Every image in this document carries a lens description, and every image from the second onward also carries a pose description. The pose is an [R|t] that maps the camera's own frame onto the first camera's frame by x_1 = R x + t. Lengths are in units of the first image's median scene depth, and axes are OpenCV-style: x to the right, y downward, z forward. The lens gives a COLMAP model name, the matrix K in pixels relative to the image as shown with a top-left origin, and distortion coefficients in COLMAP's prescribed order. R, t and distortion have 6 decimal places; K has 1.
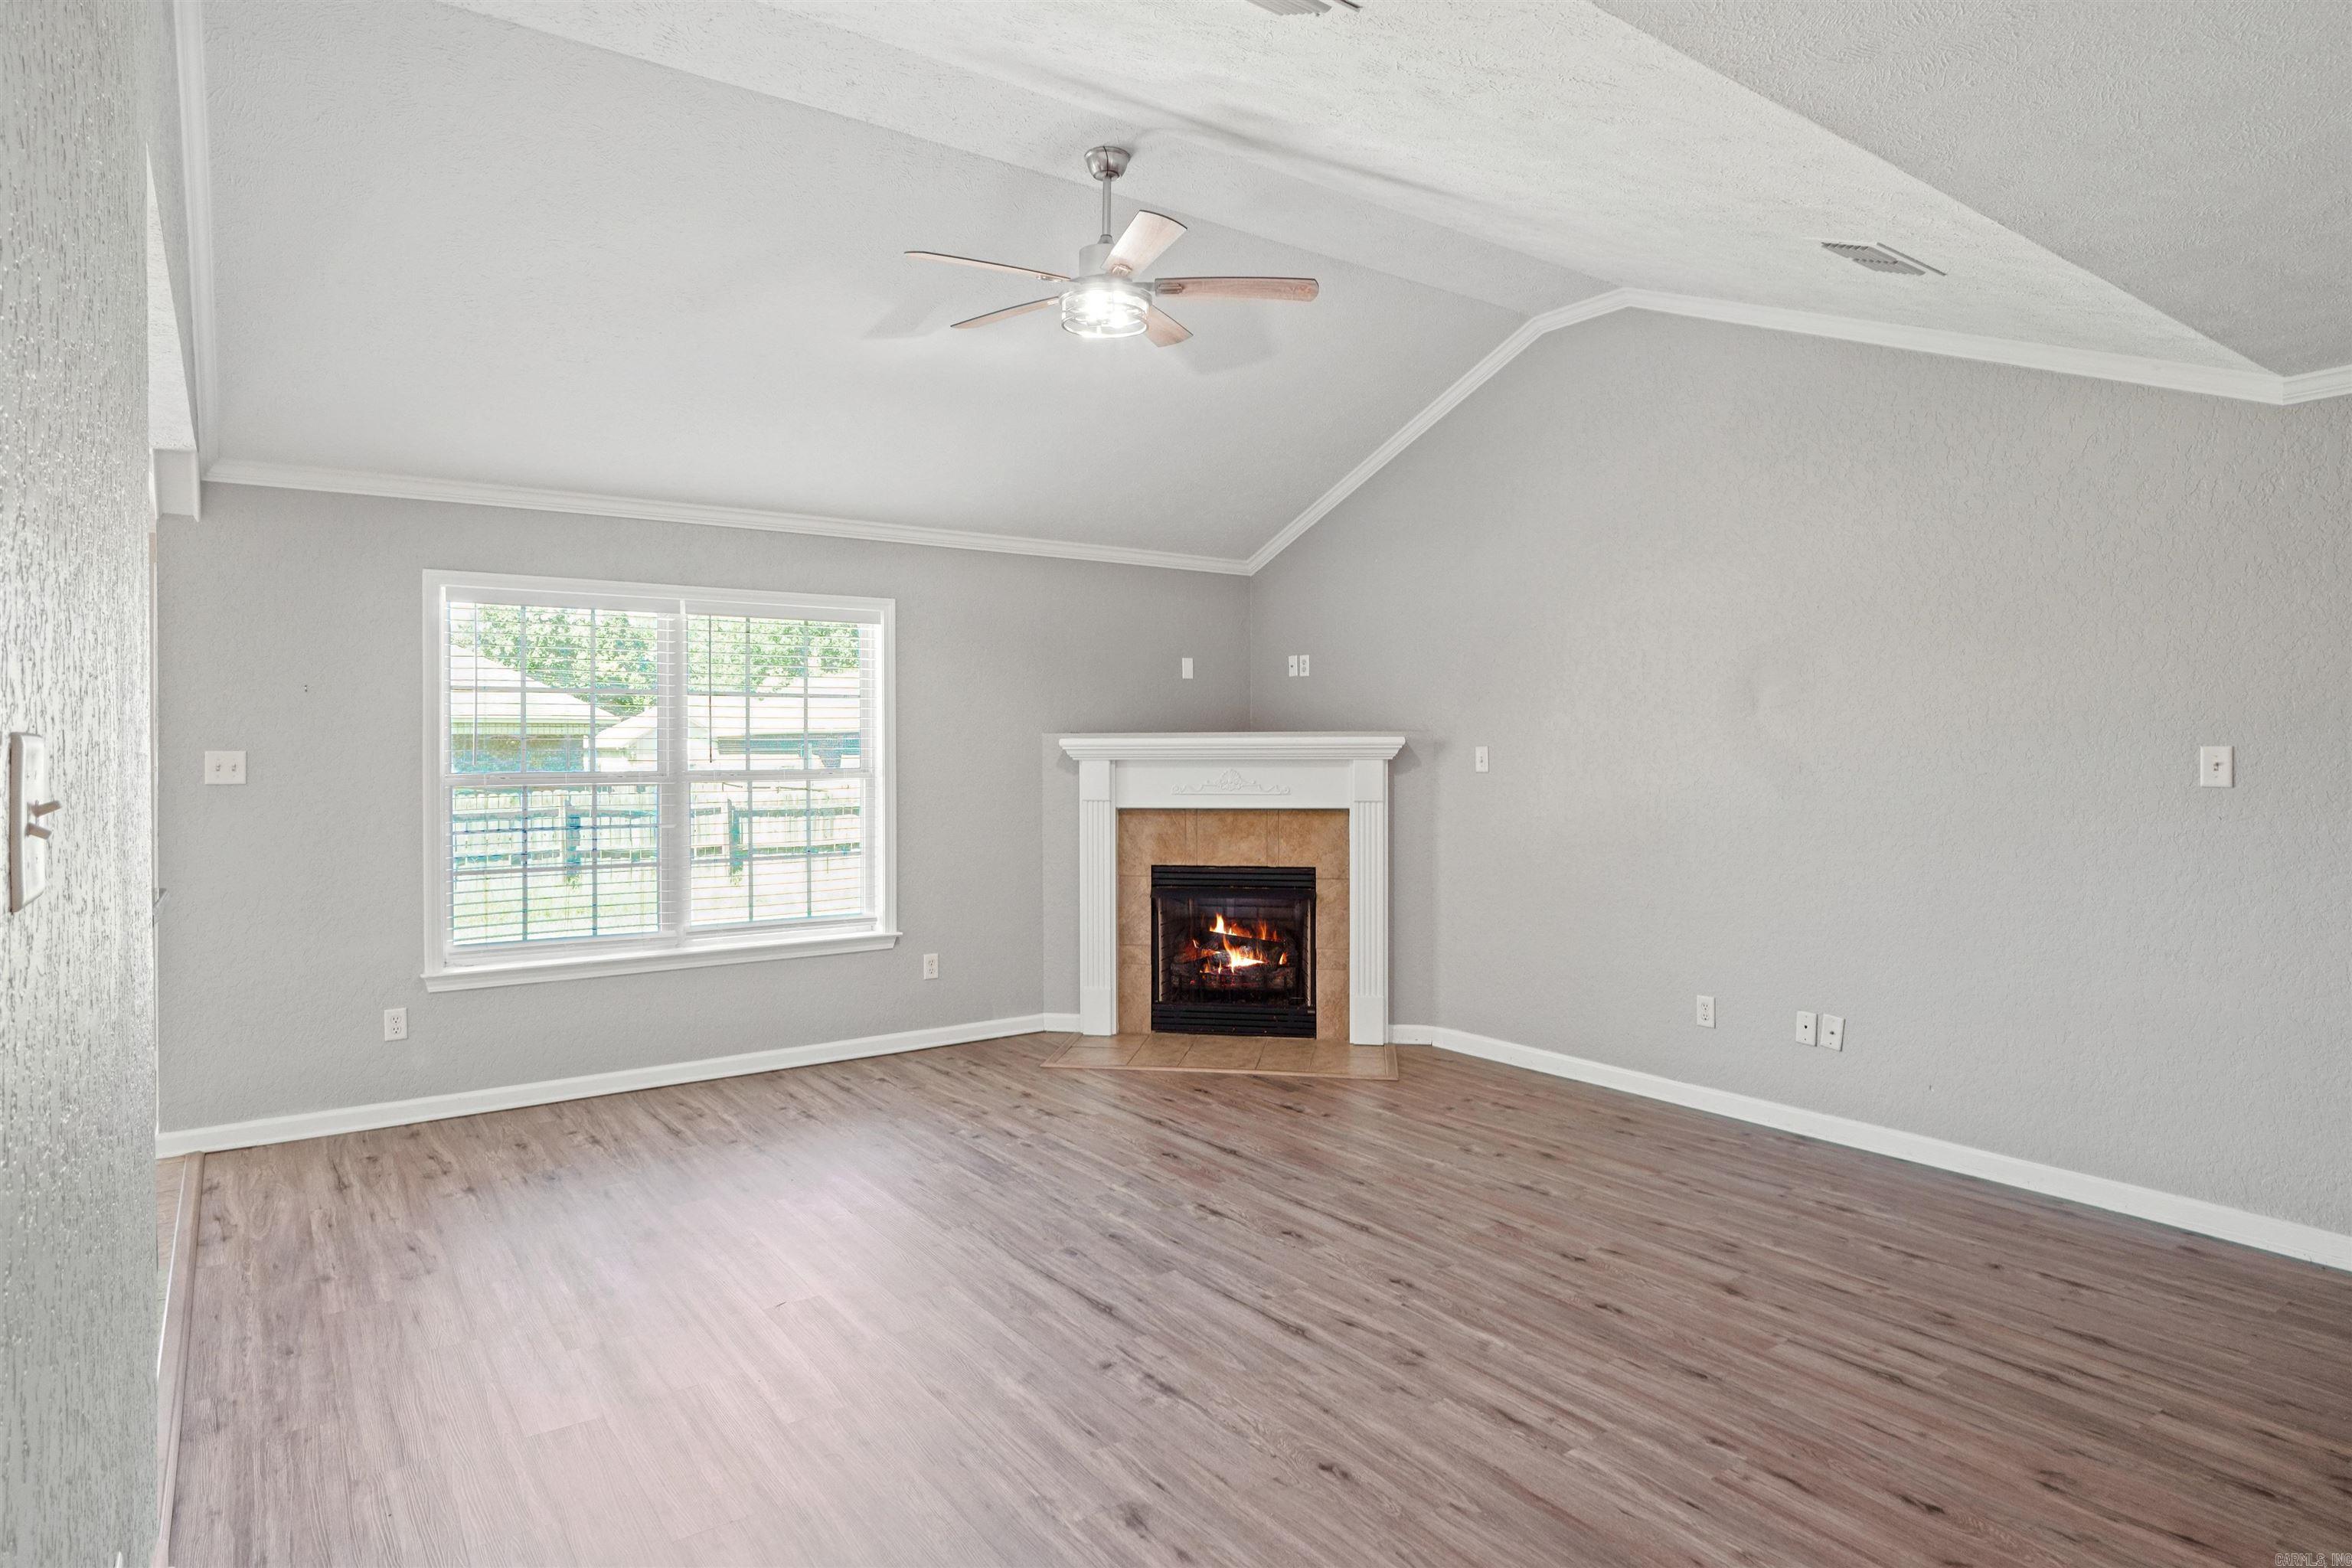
lens RADIAL K [[1321.9, 0, 1171.9], [0, 1321.9, 768.7], [0, 0, 1]] dist [-0.008878, 0.010270]
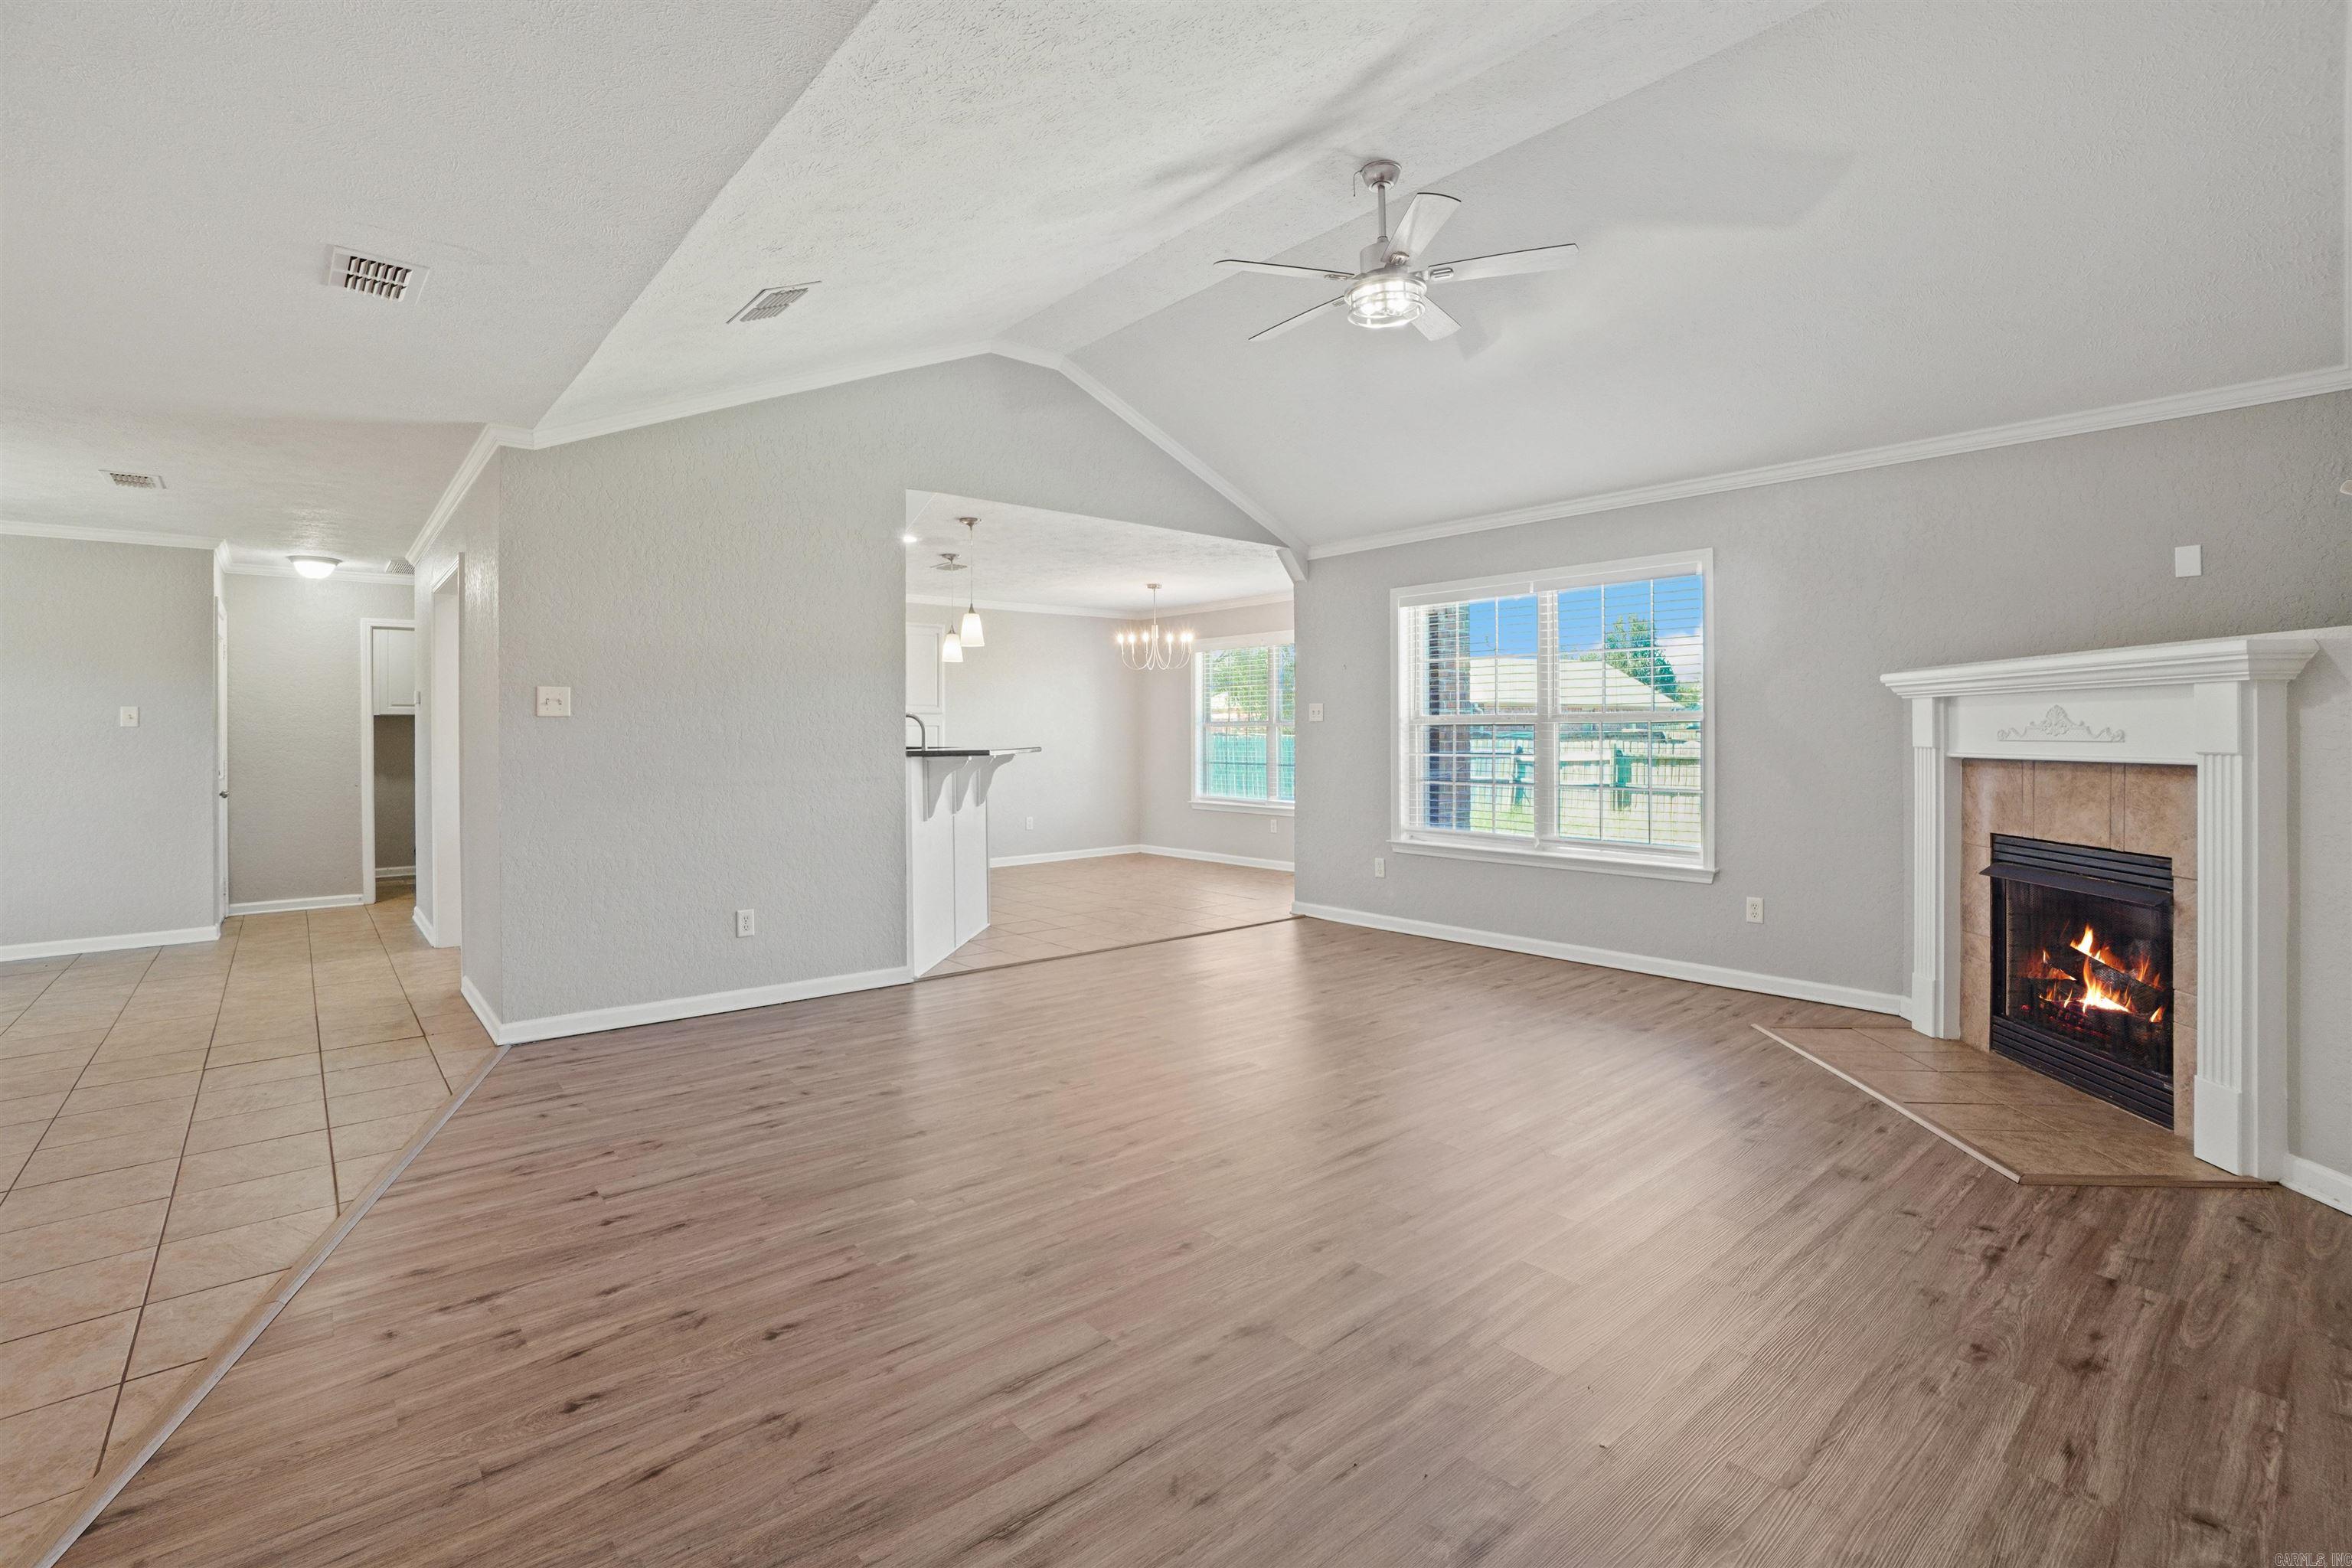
lens RADIAL K [[1057.8, 0, 1138.8], [0, 1057.8, 735.0], [0, 0, 1]] dist [-0.046528, 0.010347]
pose [[0.057587, 0.004351, -0.998331, 0.586133], [-0.009563, 0.999947, 0.003806, 0.019907], [0.998295, 0.009328, 0.057626, 0.501856]]
